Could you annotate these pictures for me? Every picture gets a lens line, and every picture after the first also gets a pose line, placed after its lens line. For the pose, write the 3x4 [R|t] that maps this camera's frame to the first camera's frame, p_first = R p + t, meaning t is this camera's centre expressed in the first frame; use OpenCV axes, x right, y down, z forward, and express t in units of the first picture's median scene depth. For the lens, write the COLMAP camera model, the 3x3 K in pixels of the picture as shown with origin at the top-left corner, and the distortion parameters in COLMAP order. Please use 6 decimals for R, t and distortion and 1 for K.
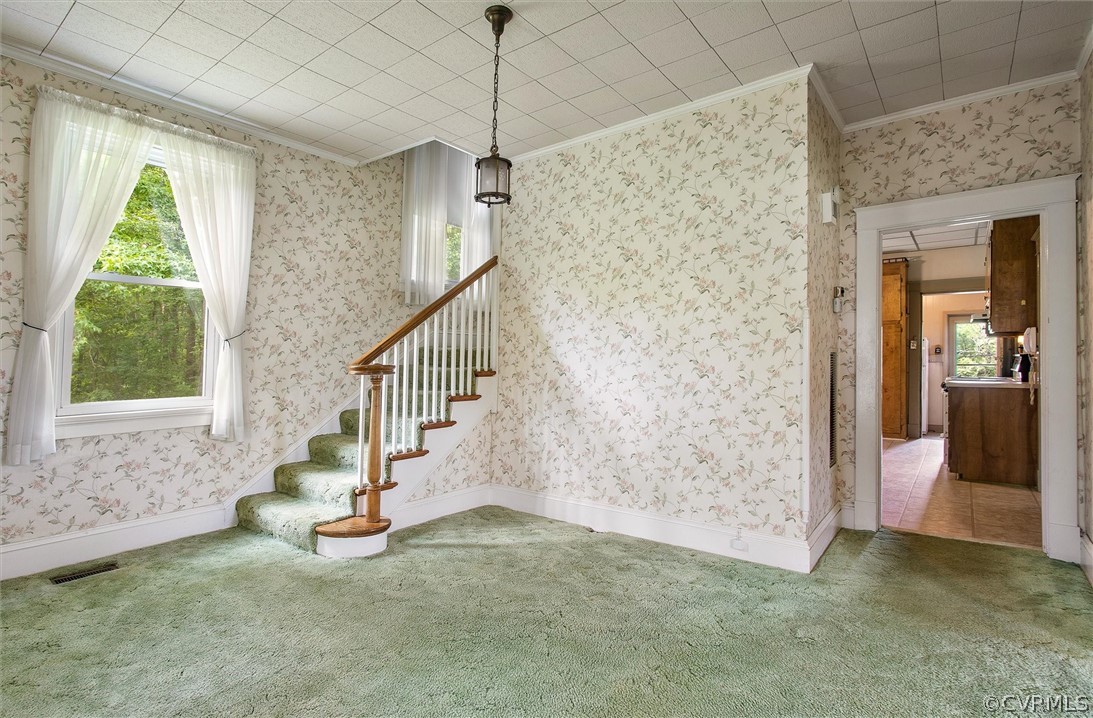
lens RADIAL K [[532.4, 0, 546.5], [0, 532.4, 359.0], [0, 0, 1]] dist [-0.001921, -0.000343]
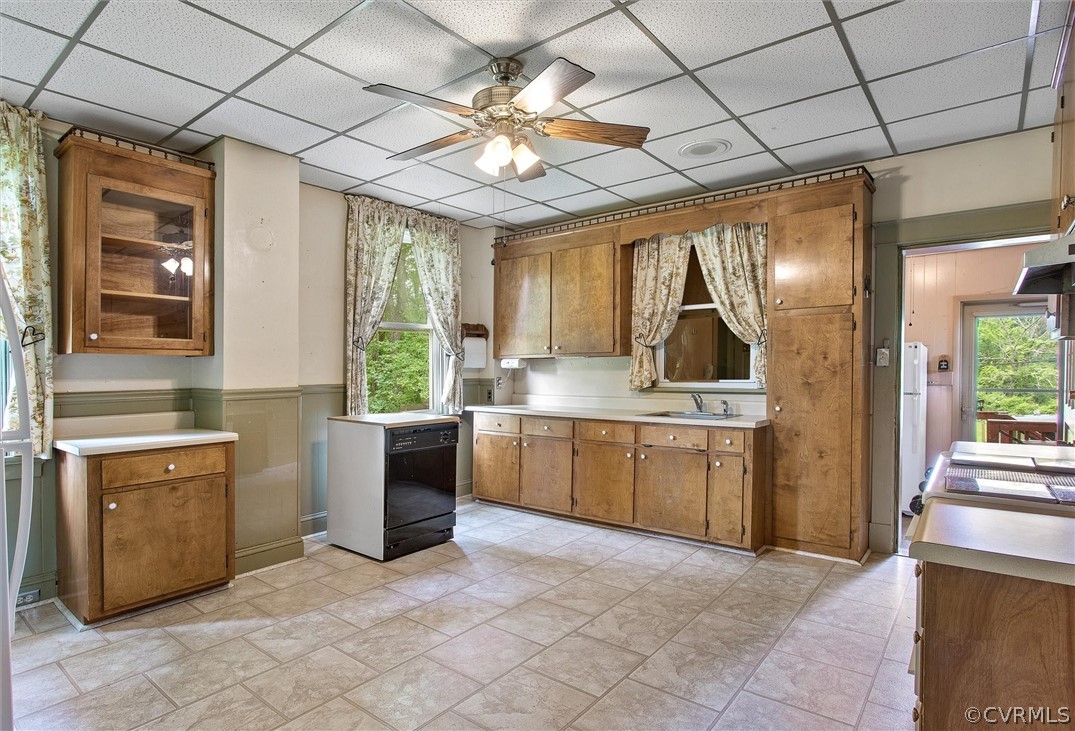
lens RADIAL K [[556.7, 0, 537.5], [0, 556.7, 365.5], [0, 0, 1]] dist [-0.003780, -0.000028]
pose [[0.999872, 0.005964, -0.014859, 0.392843], [-0.005891, 0.999970, 0.004945, -0.020213], [0.014888, -0.004856, 0.999877, 0.505144]]
